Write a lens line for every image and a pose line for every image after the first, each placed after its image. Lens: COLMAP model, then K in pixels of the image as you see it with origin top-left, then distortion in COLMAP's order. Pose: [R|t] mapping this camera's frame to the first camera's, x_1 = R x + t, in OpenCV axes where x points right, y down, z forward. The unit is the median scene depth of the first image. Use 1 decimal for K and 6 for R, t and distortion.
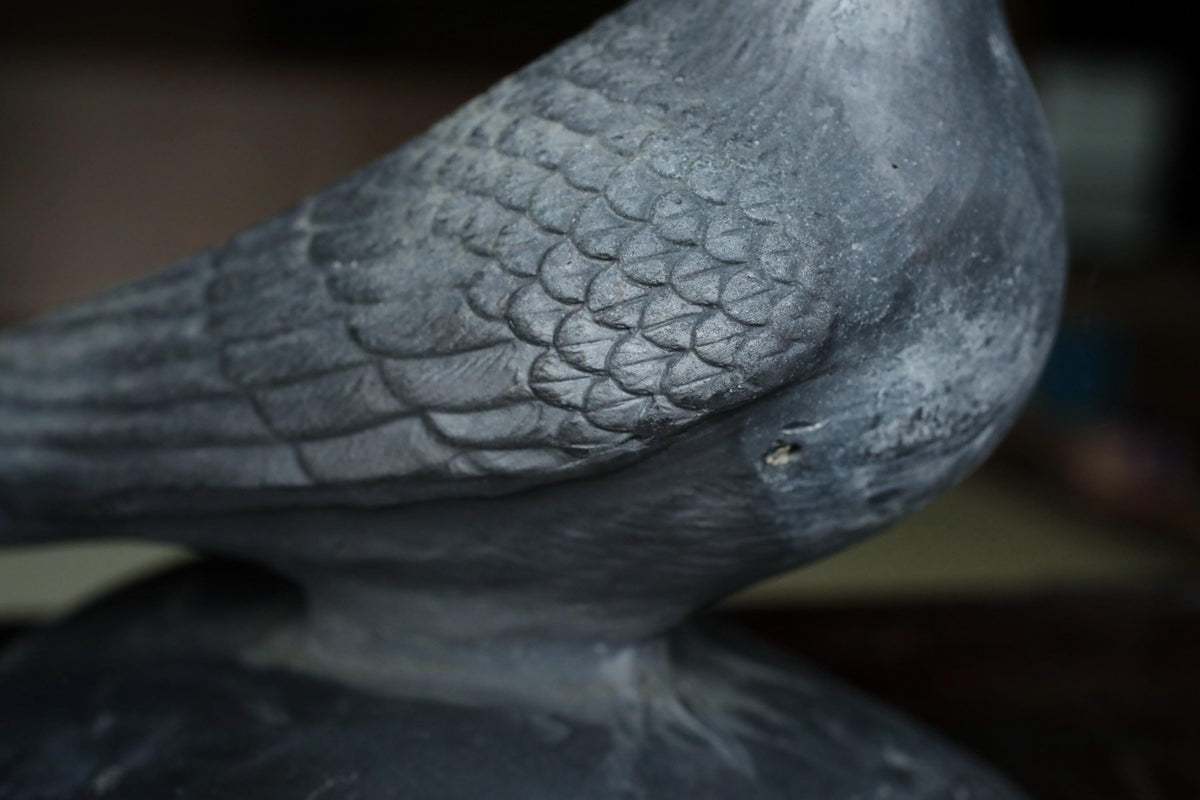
lens RADIAL K [[1955.1, 0, 594.0], [0, 1955.1, 394.0], [0, 0, 1]] dist [-0.000284, 0.000000]
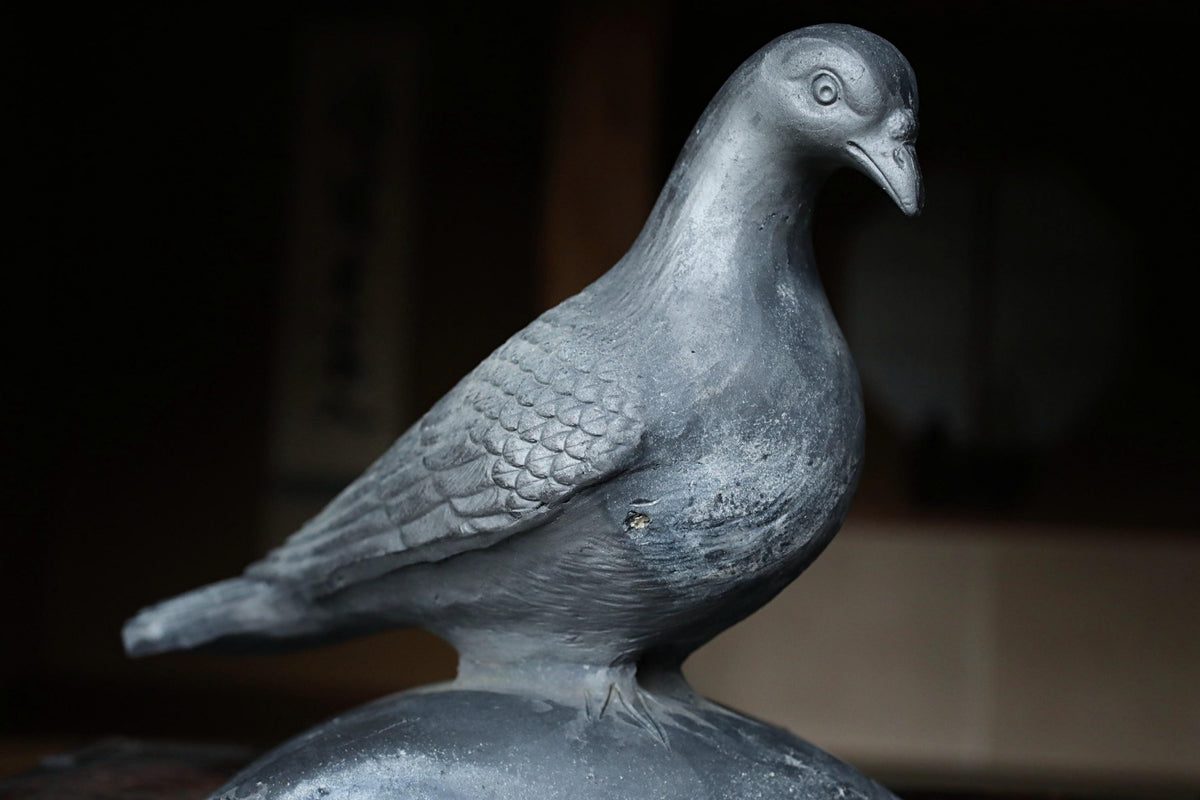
lens RADIAL K [[1853.8, 0, 597.8], [0, 1853.8, 396.5], [0, 0, 1]] dist [-0.029914, 0.000000]
pose [[0.927349, -0.040794, -0.371967, 0.676076], [-0.053211, 0.969562, -0.238994, 0.317047], [0.370394, 0.241424, 0.896952, -0.501654]]
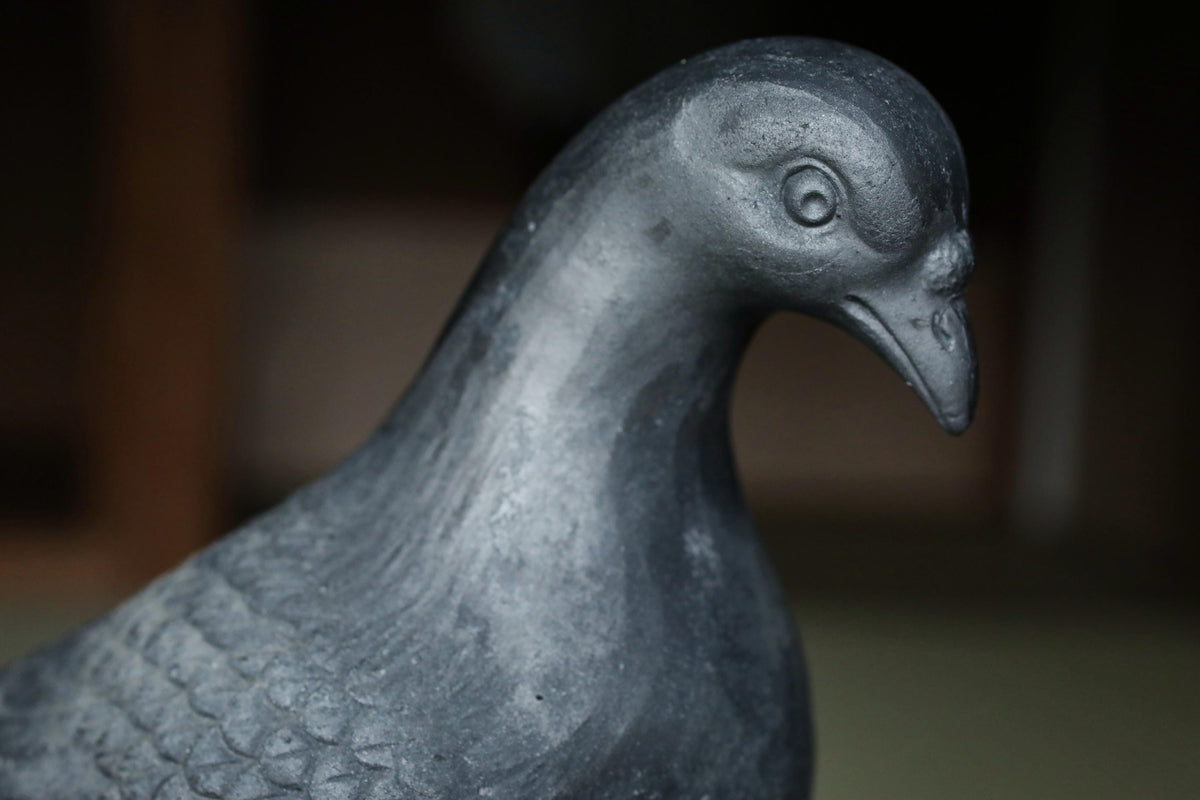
lens RADIAL K [[1955.1, 0, 609.4], [0, 1955.1, 399.3], [0, 0, 1]] dist [-0.000284, 0.000000]
pose [[0.987539, 0.009184, -0.157108, 0.319414], [-0.018577, 0.998119, -0.058423, -0.197424], [0.156276, 0.060614, 0.985852, 0.103046]]
